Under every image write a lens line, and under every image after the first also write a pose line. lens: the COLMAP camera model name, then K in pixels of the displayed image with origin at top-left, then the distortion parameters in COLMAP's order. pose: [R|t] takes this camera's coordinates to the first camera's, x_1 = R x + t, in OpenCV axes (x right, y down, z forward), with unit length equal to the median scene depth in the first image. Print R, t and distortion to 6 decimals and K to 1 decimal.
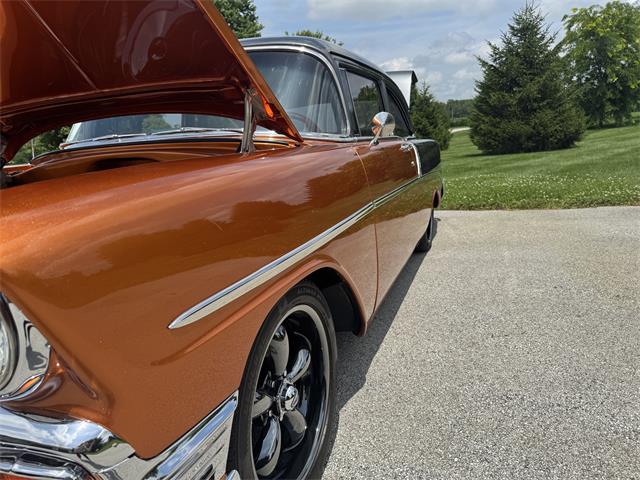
lens RADIAL K [[467.8, 0, 318.5], [0, 467.8, 248.0], [0, 0, 1]] dist [0.006208, -0.005121]
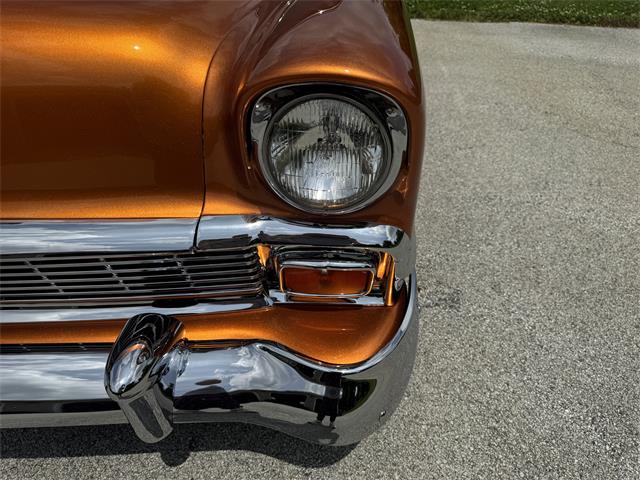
lens RADIAL K [[467.8, 0, 318.5], [0, 467.8, 248.0], [0, 0, 1]] dist [0.006208, -0.005121]
pose [[0.961802, -0.071942, 0.264124, -0.255844], [-0.036917, 0.921946, 0.385554, -0.017224], [-0.271246, -0.380577, 0.884074, -0.025242]]
